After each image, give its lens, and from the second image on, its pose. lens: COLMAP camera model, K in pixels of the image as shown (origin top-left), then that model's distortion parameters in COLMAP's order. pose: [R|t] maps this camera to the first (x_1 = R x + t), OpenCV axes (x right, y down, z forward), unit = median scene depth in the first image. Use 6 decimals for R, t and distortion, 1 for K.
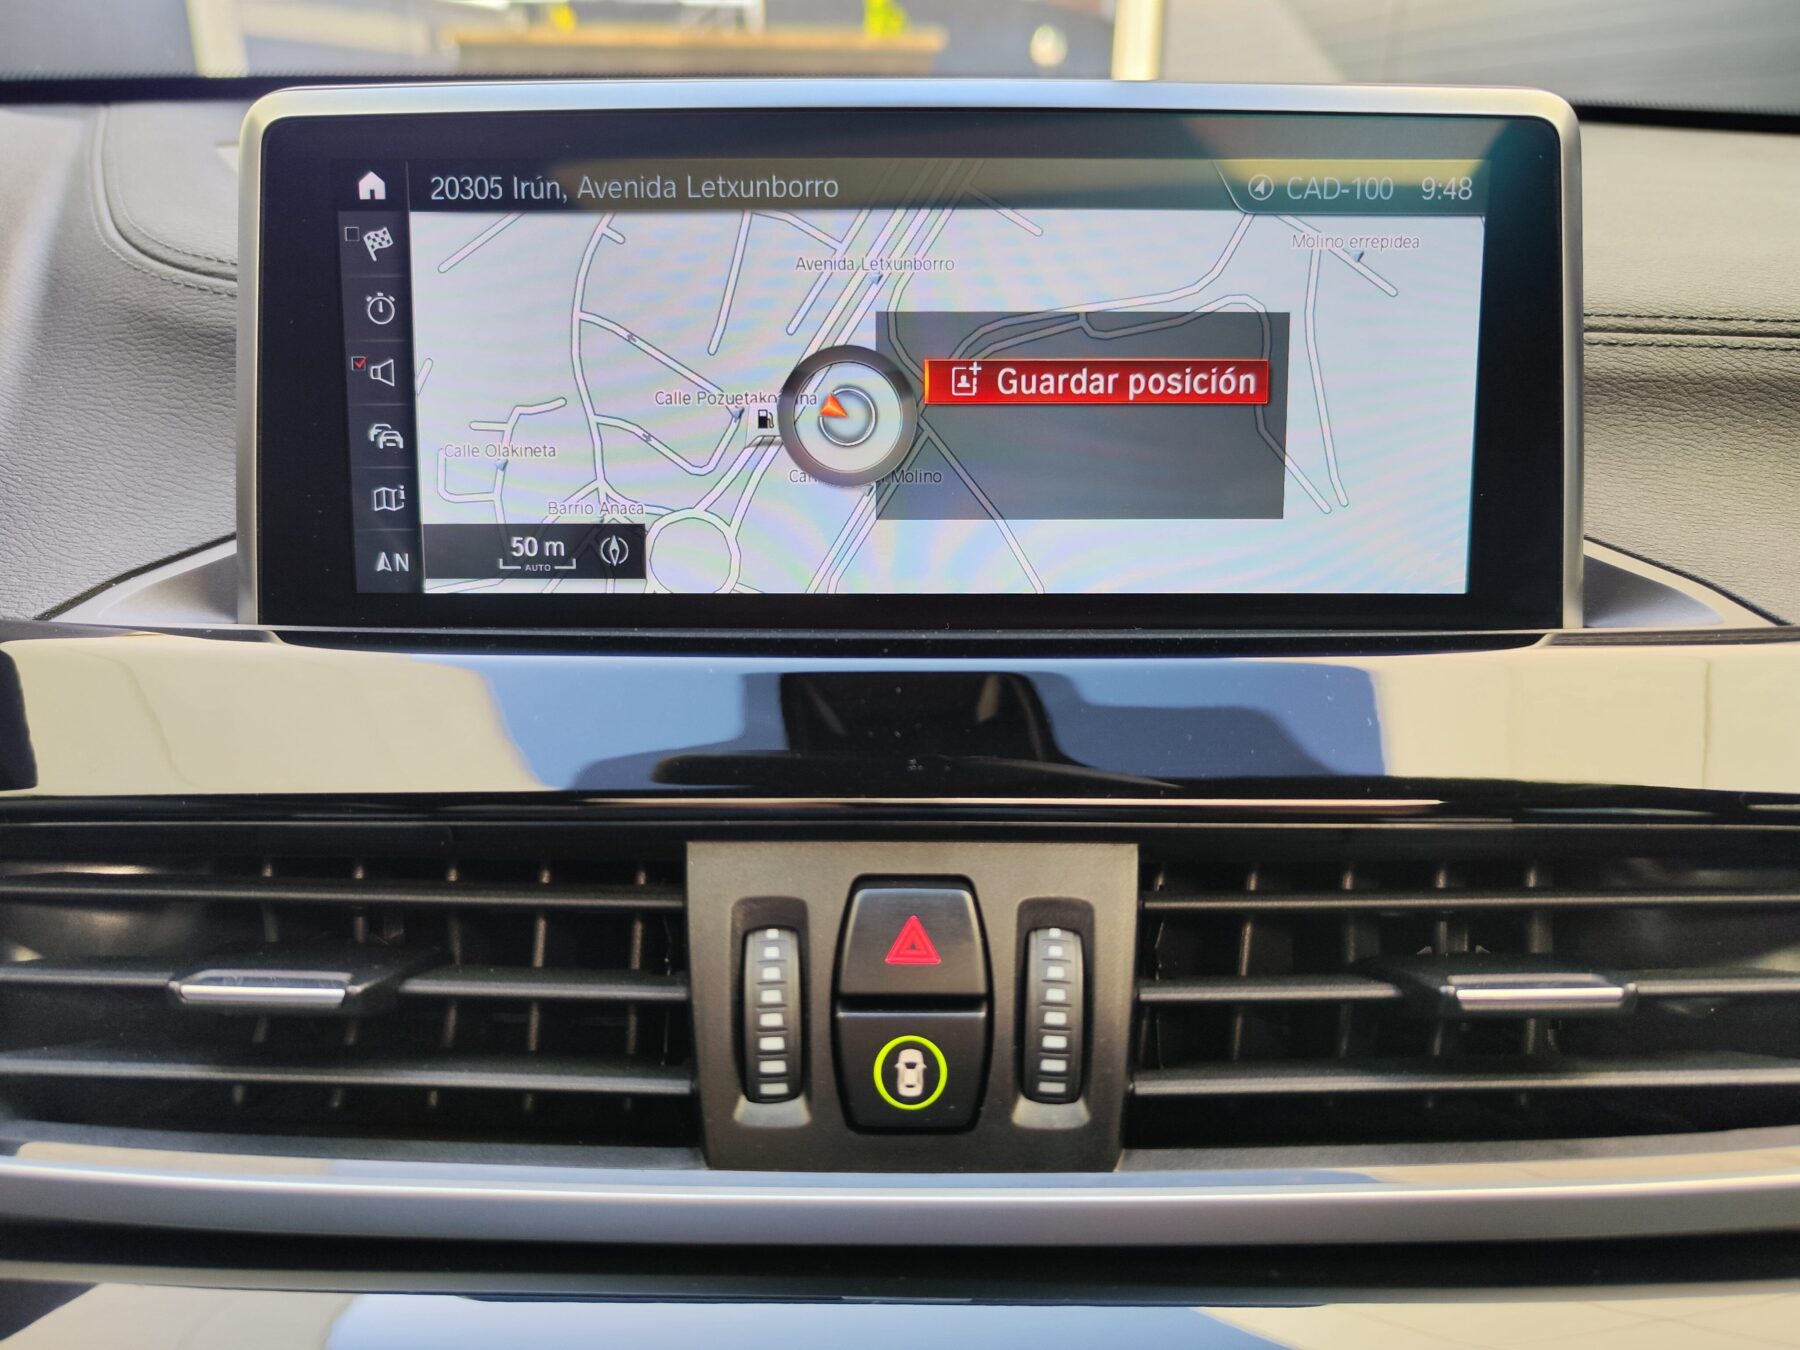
lens RADIAL K [[1272.5, 0, 900.0], [0, 1272.5, 675.0], [0, 0, 1]] dist [-0.012666, 0.005451]
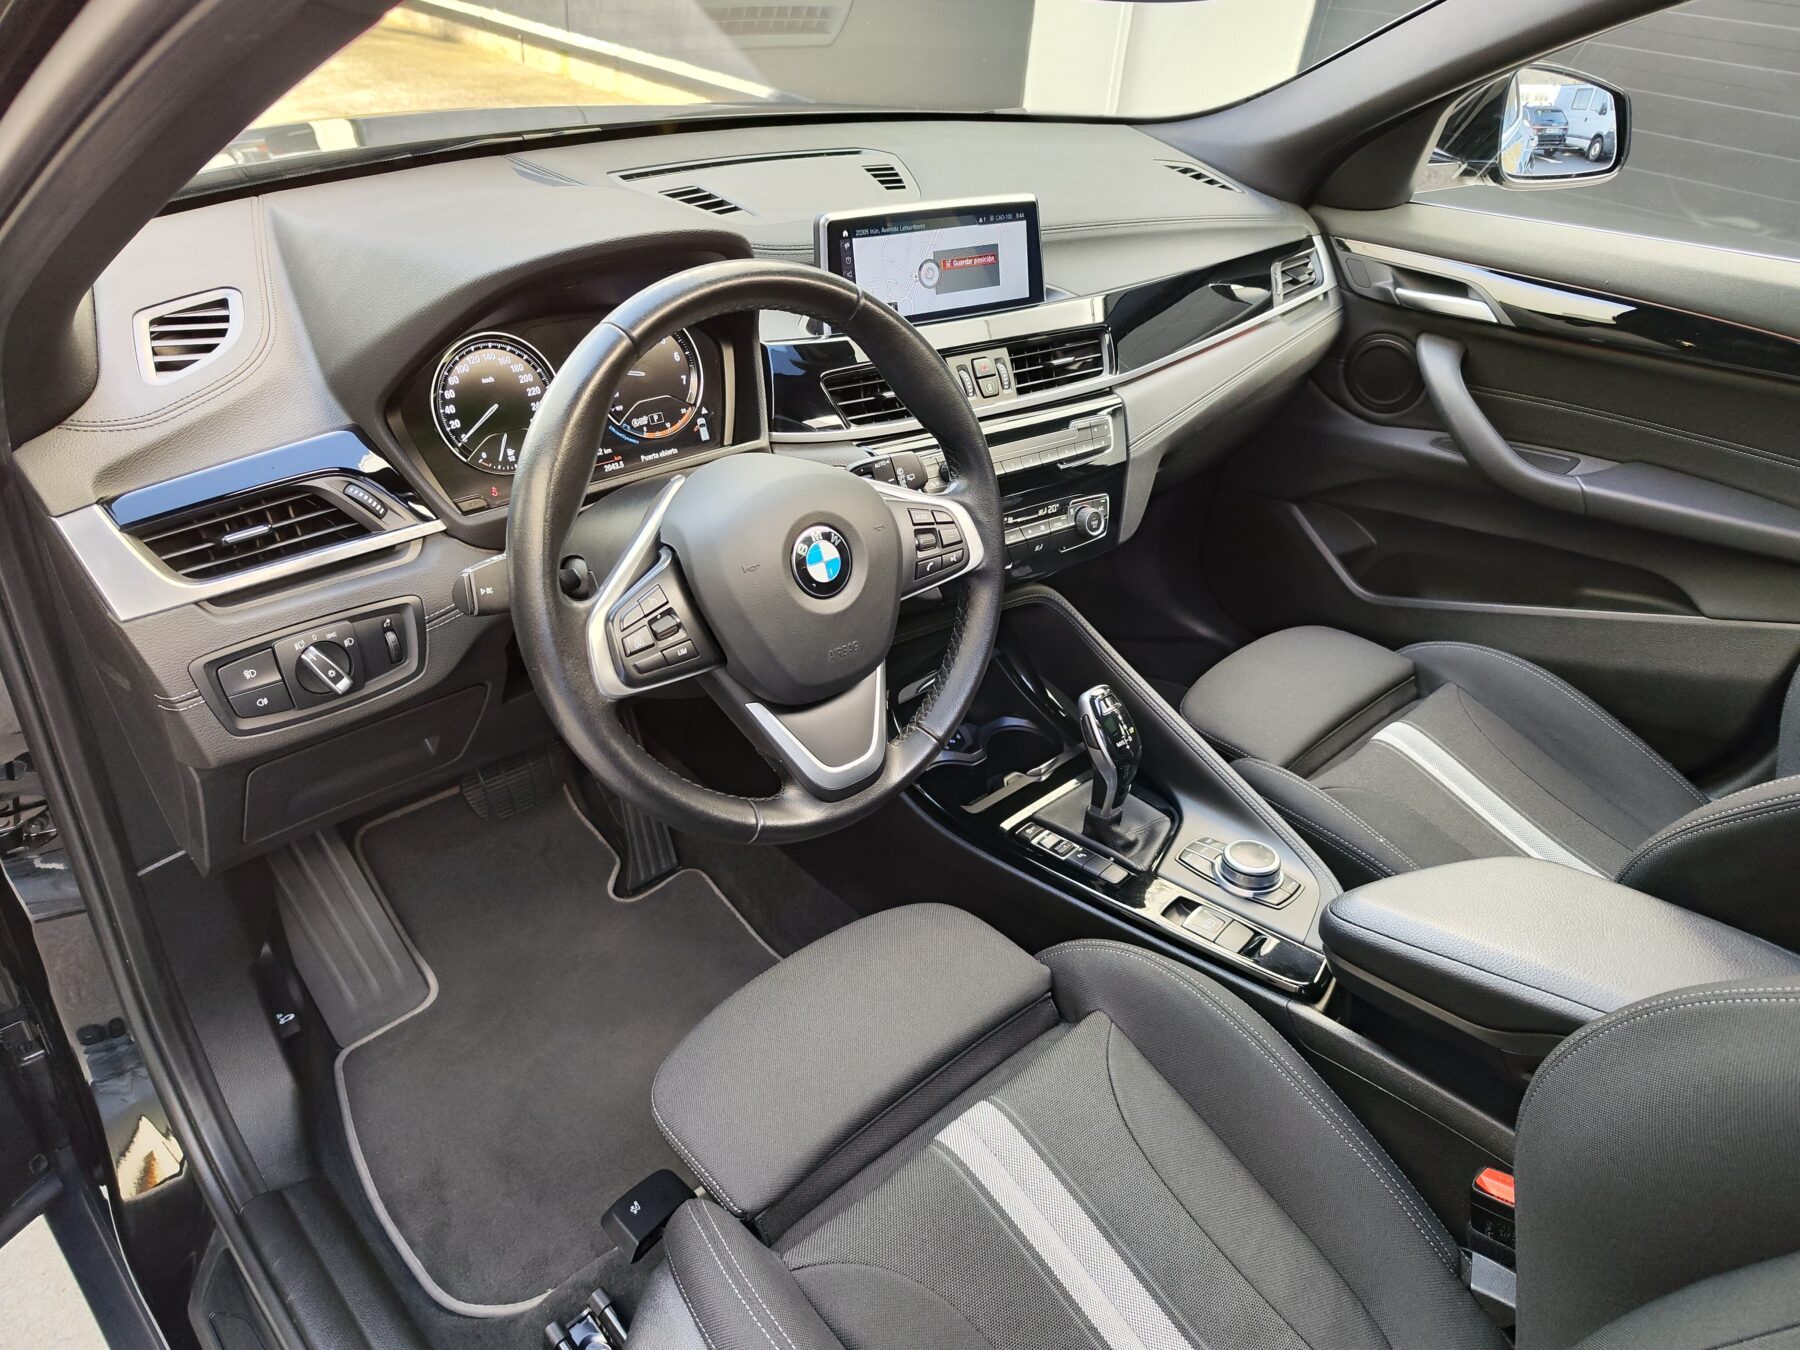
lens RADIAL K [[1239.2, 0, 900.0], [0, 1239.2, 675.0], [0, 0, 1]] dist [0.000366, 0.002380]
pose [[0.805939, -0.274209, 0.524663, -3.104140], [0.159304, 0.954021, 0.253900, 0.040913], [-0.570162, -0.121047, 0.812566, -3.038424]]
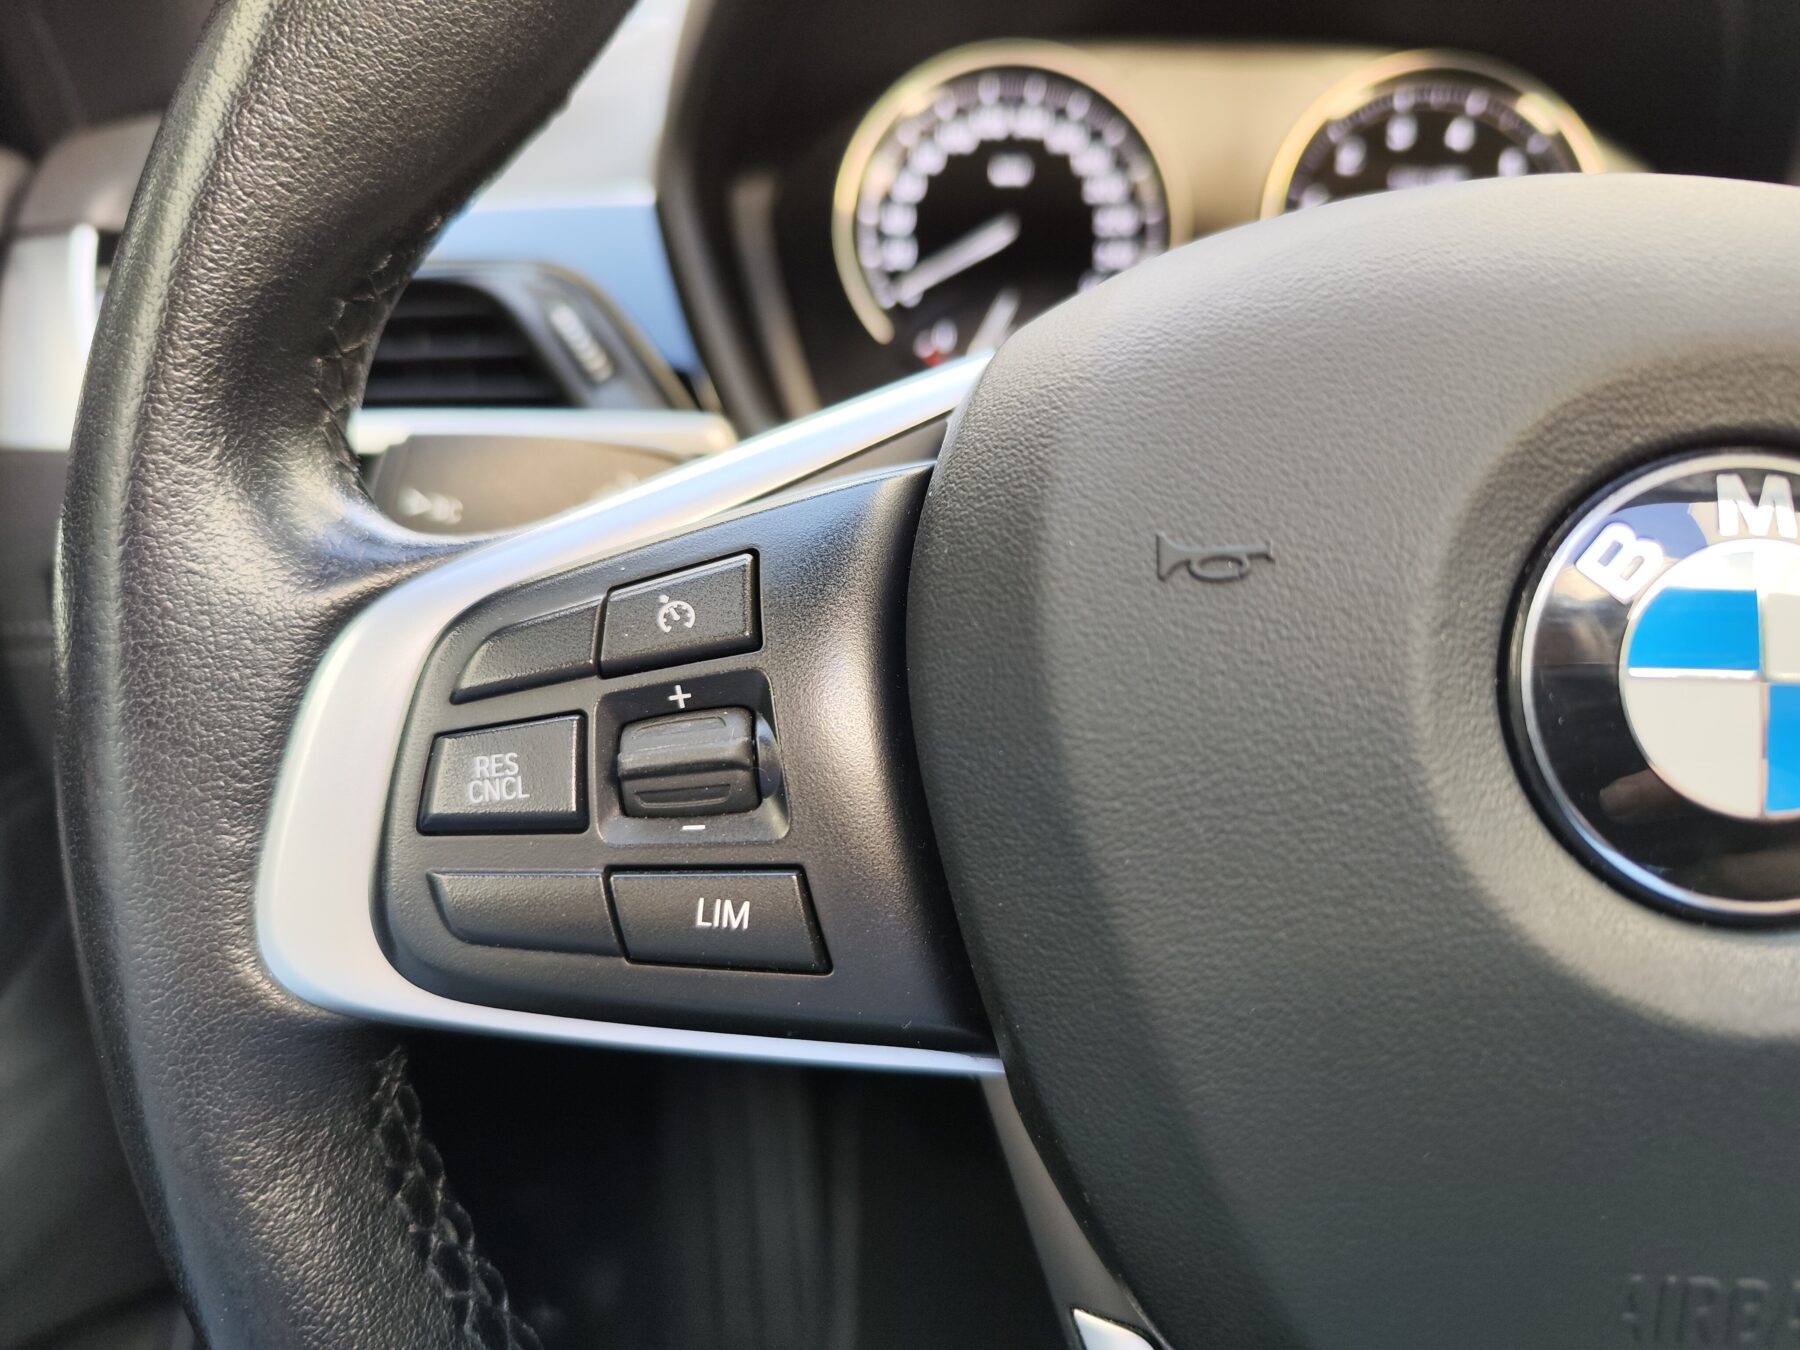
lens RADIAL K [[1272.5, 0, 900.0], [0, 1272.5, 675.0], [0, 0, 1]] dist [-0.012666, 0.005451]
pose [[0.986625, 0.056591, -0.152865, -1.702741], [-0.054352, 0.998345, 0.018791, 0.572487], [0.153675, -0.010231, 0.988068, -0.706101]]
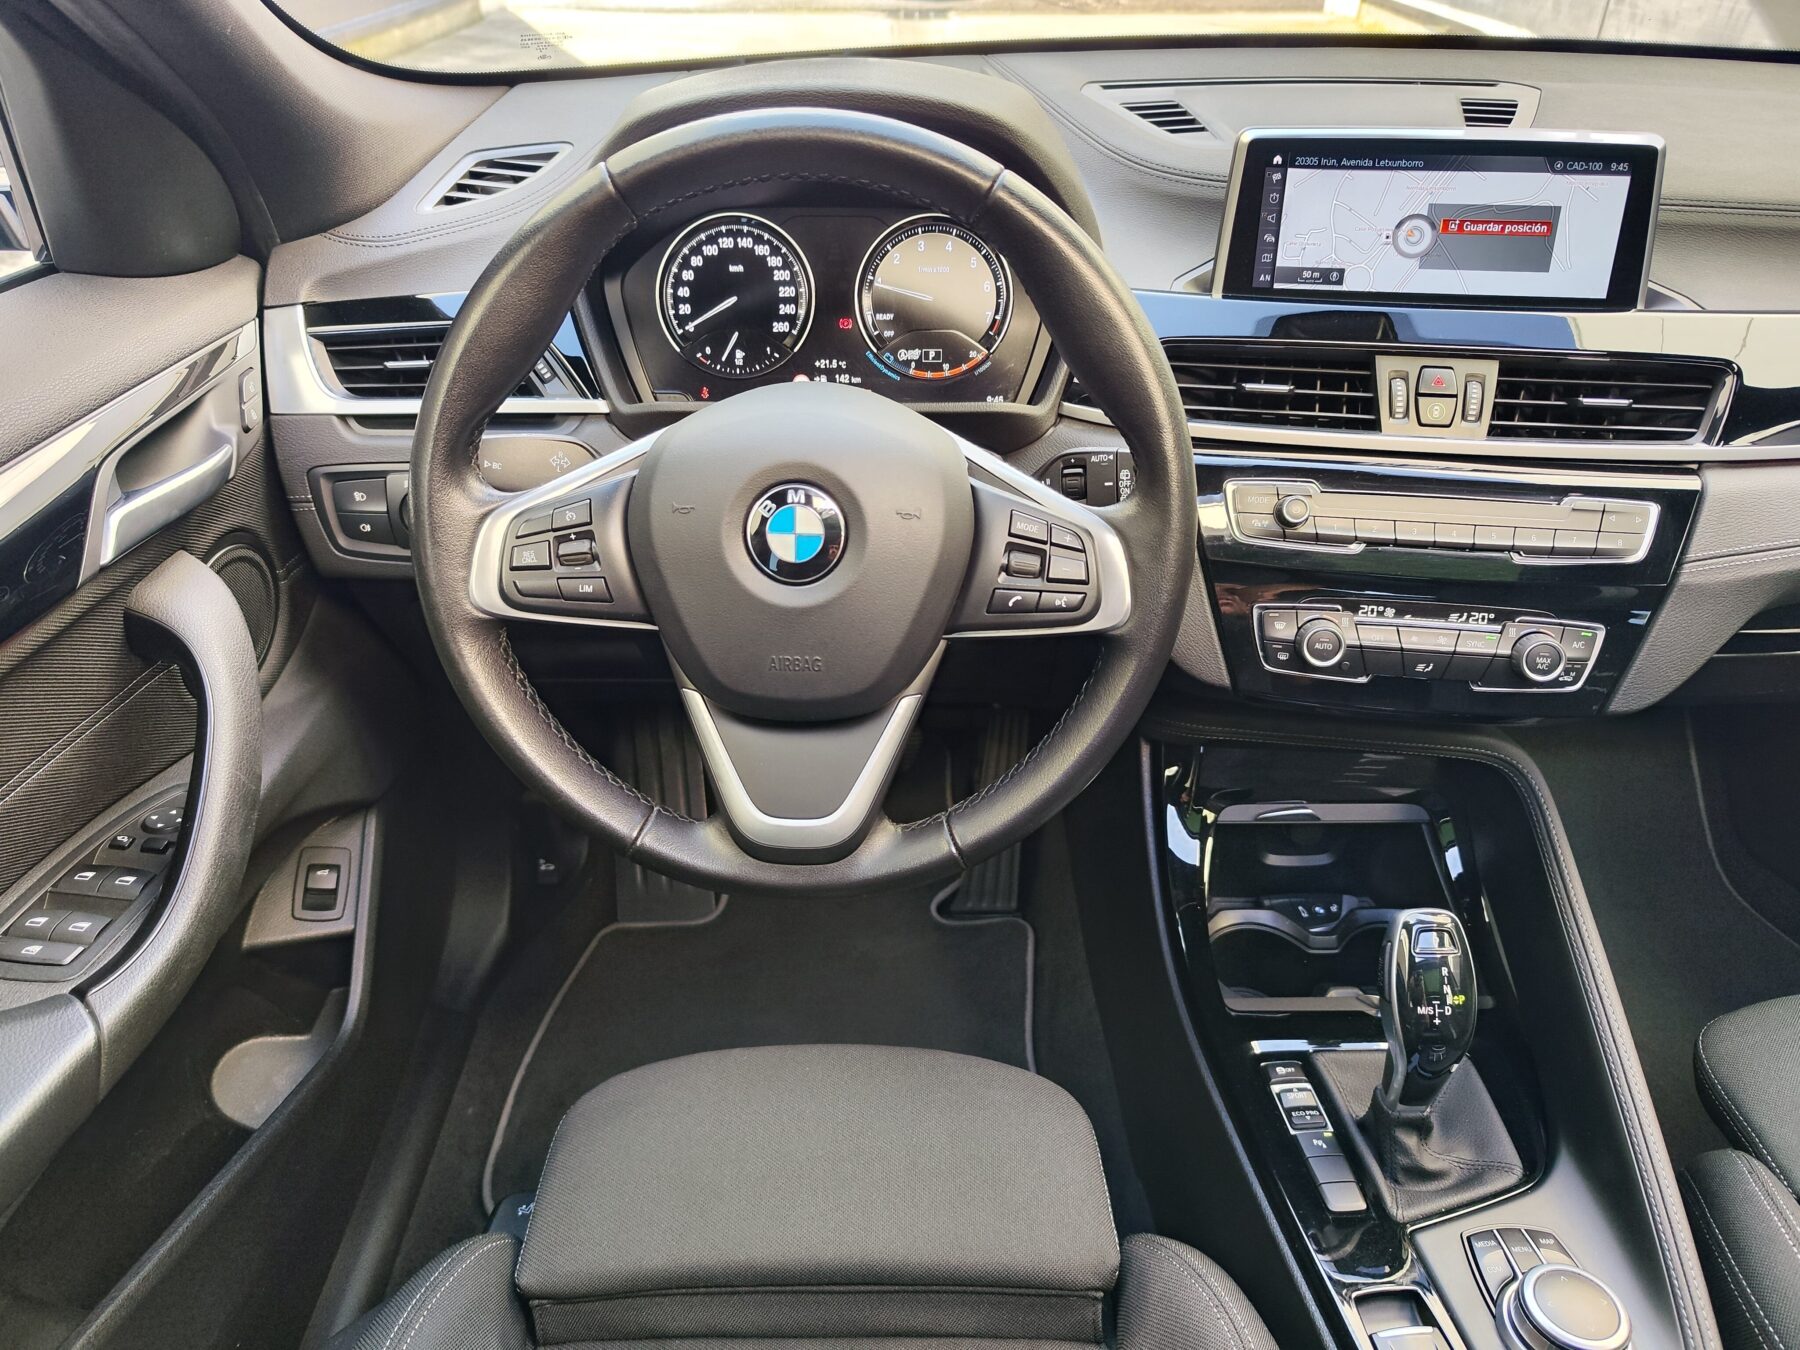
lens RADIAL K [[1243.2, 0, 908.0], [0, 1243.2, 667.8], [0, 0, 1]] dist [0.005279, 0.006018]
pose [[0.992439, 0.066836, -0.102941, -0.951948], [-0.046834, 0.981485, 0.185723, 0.361742], [0.113449, -0.179497, 0.977195, -2.540885]]
